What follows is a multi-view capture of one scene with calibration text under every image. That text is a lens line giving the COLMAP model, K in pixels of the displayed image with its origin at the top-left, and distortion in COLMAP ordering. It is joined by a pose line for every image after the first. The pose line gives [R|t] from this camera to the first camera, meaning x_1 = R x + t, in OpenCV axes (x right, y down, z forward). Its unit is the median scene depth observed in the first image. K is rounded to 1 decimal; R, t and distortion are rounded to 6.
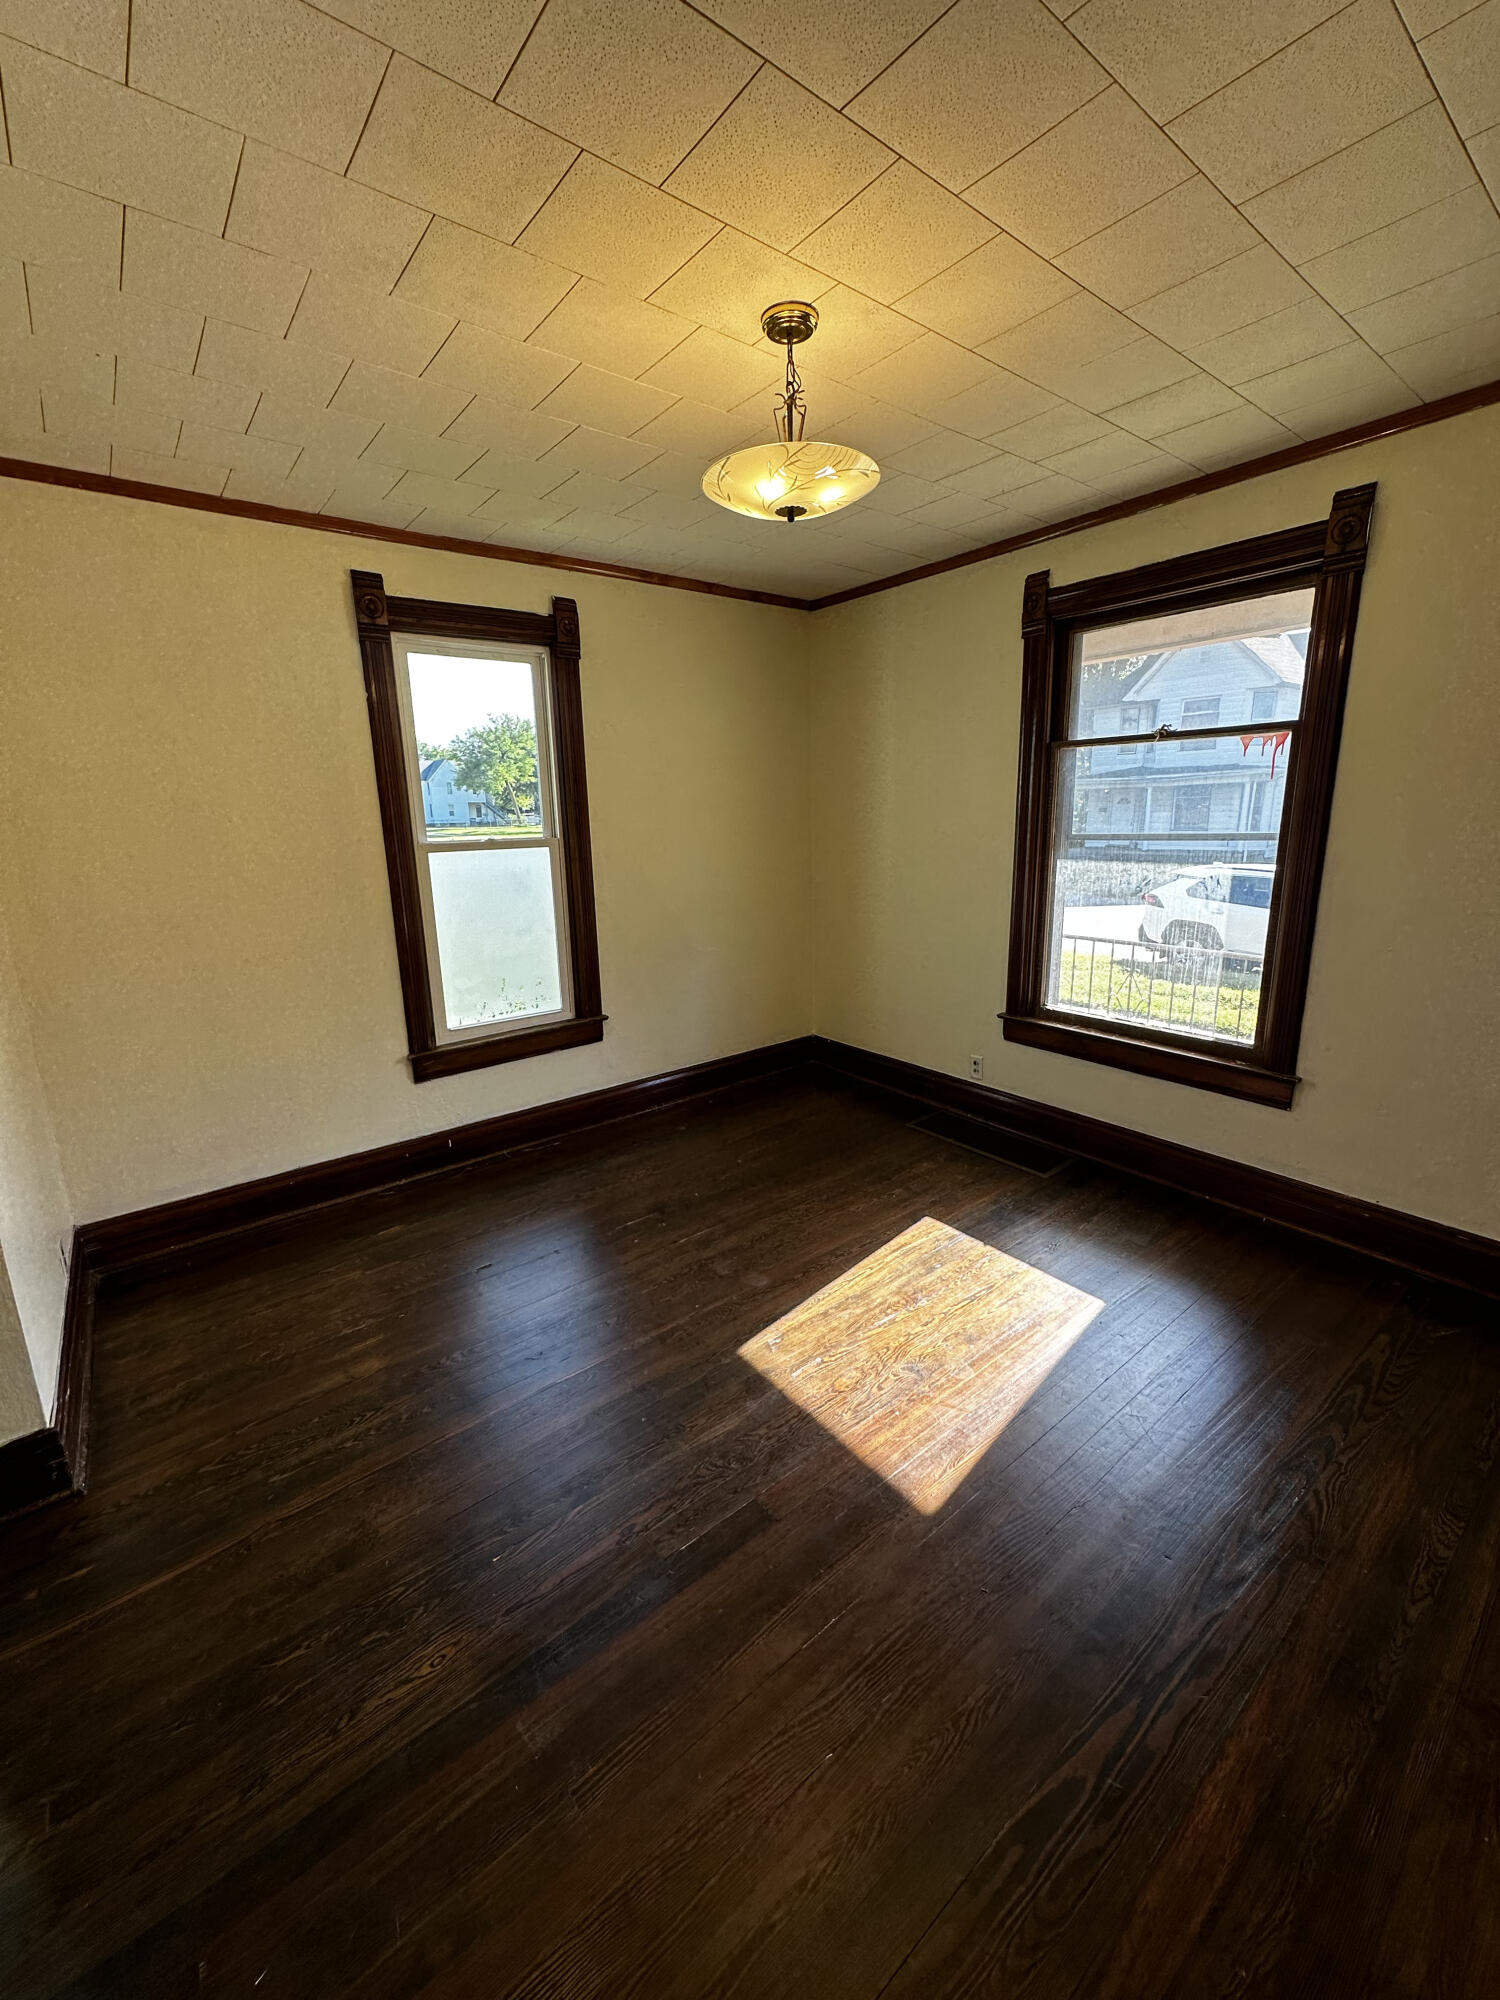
lens RADIAL K [[815.4, 0, 750.0], [0, 815.4, 1000.0], [0, 0, 1]] dist [-0.001015, -0.000107]
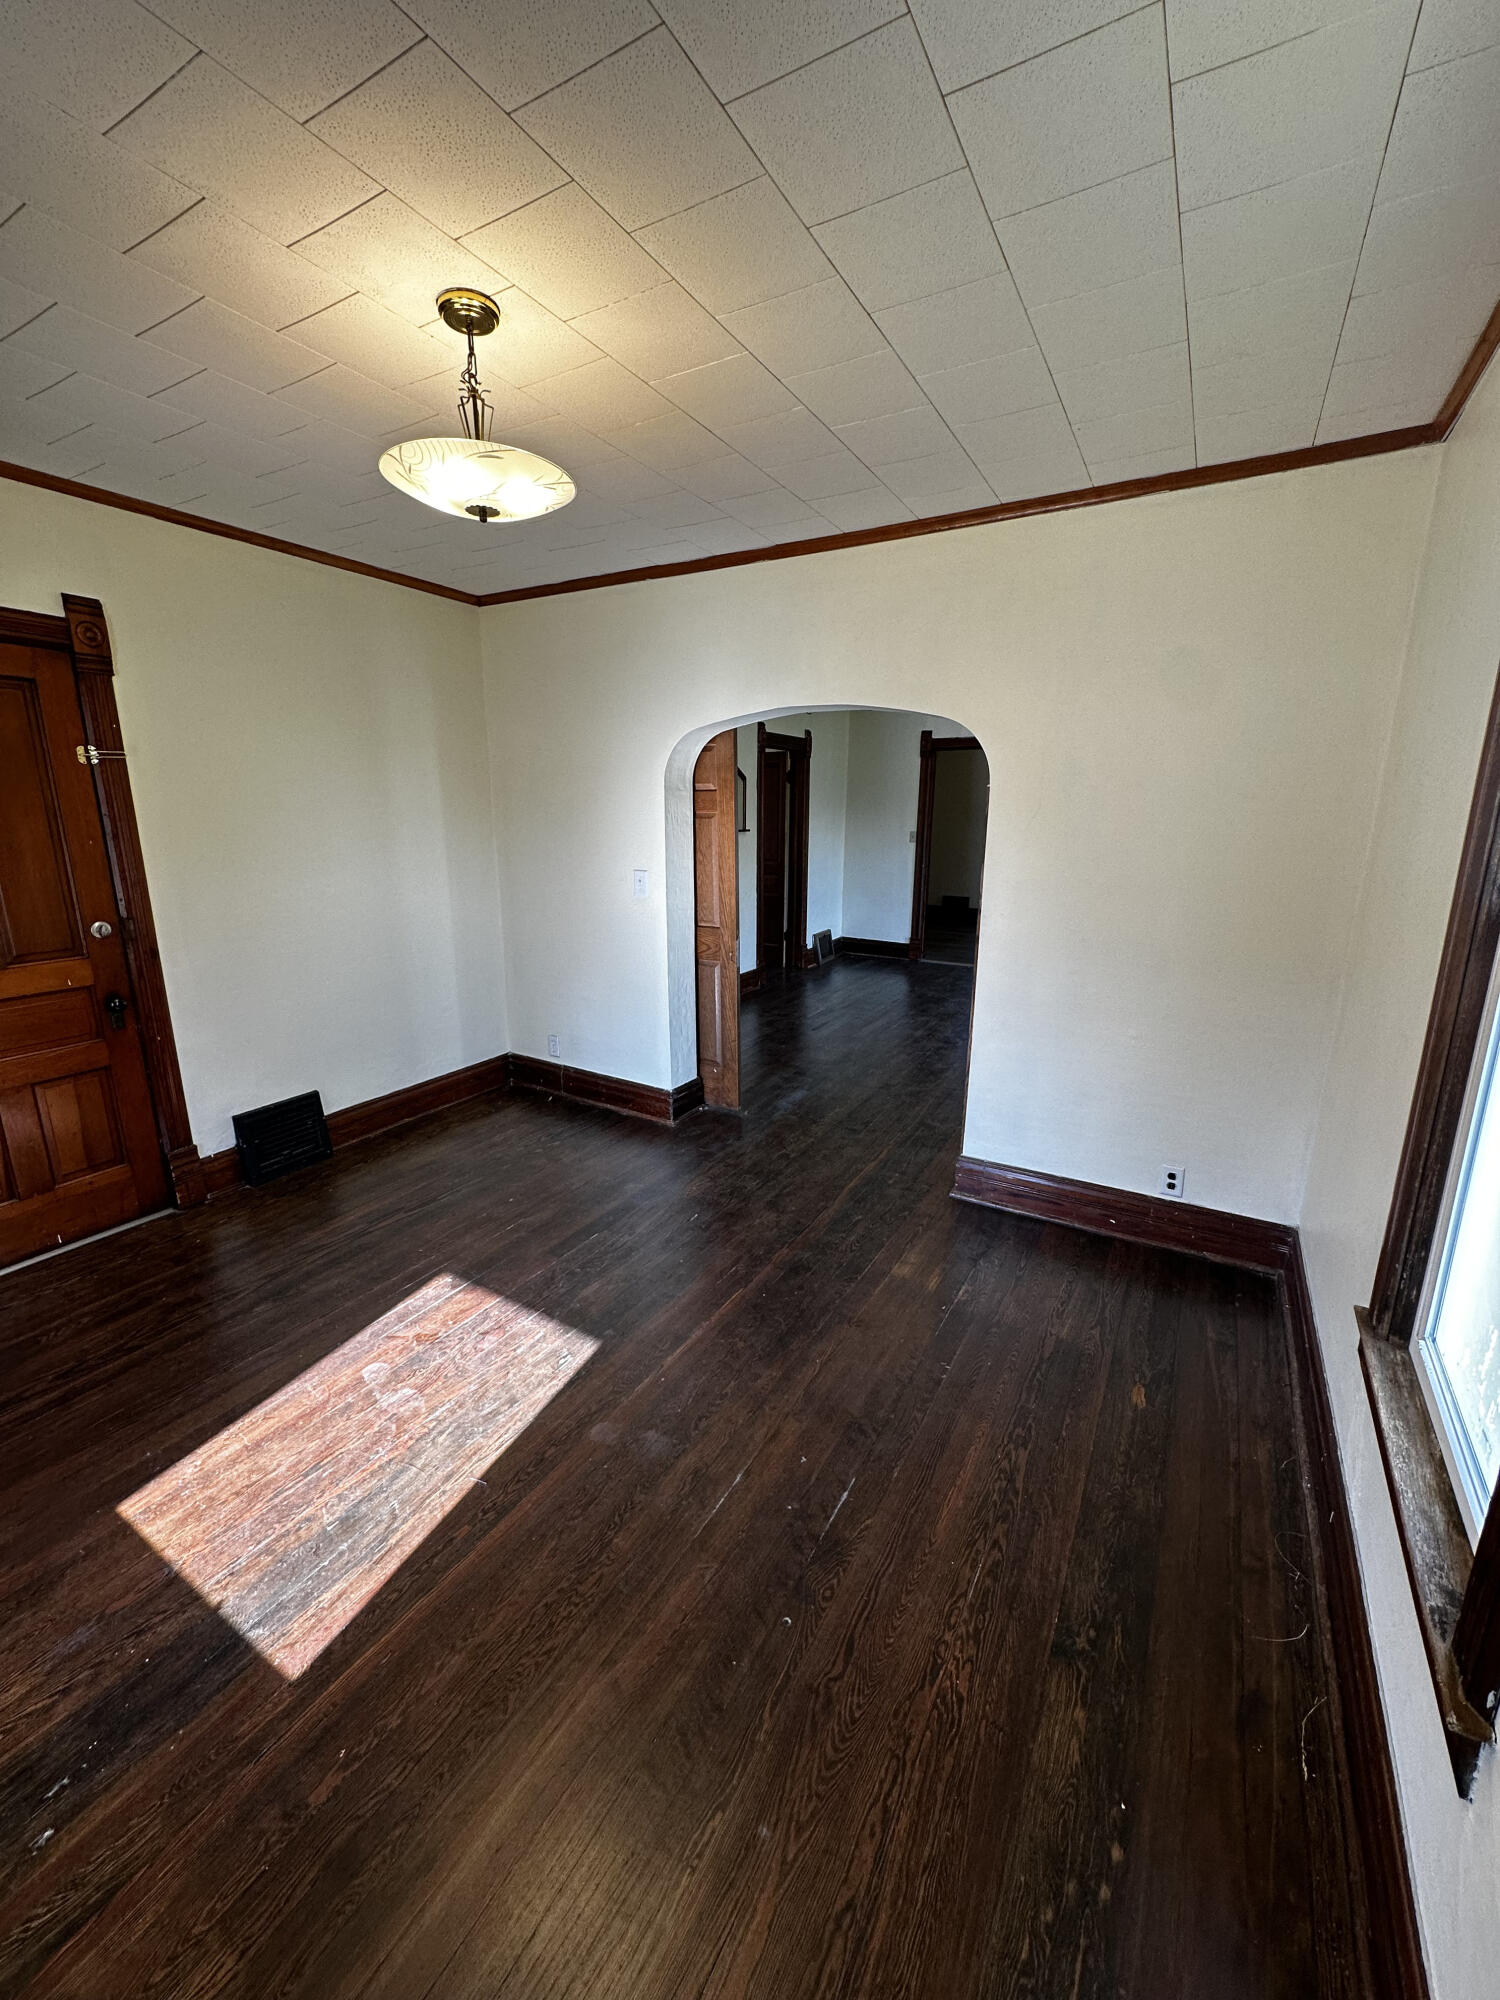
lens RADIAL K [[815.4, 0, 750.0], [0, 815.4, 1000.0], [0, 0, 1]] dist [-0.001015, -0.000107]
pose [[-0.933254, 0.102830, -0.344184, 0.138329], [-0.062757, 0.896742, 0.438081, -0.493508], [0.353692, 0.430441, -0.830435, 2.036738]]
